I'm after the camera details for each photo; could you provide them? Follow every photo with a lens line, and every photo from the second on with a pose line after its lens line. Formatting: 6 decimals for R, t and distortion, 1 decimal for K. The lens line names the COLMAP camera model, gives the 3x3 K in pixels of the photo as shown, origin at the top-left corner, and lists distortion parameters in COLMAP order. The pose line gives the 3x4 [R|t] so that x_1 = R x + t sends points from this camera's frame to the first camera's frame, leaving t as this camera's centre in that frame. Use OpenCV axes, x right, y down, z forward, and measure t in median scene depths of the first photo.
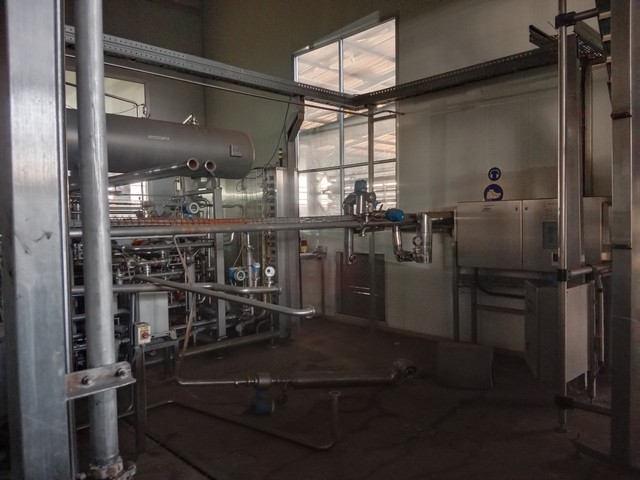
lens RADIAL K [[493.2, 0, 320.0], [0, 493.2, 240.0], [0, 0, 1]] dist [0.104082, -0.170736]
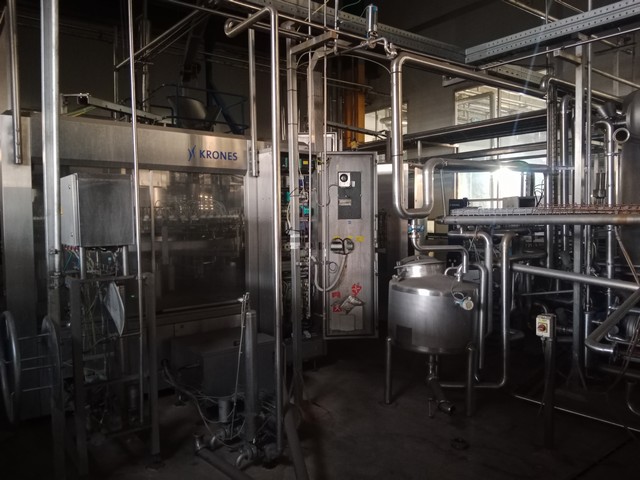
lens RADIAL K [[493.2, 0, 320.0], [0, 493.2, 240.0], [0, 0, 1]] dist [0.104082, -0.170736]
pose [[-0.108485, 0.060478, -0.992257, 0.597180], [-0.027196, 0.997594, 0.063776, -0.025923], [0.993726, 0.033904, -0.106579, 0.619682]]
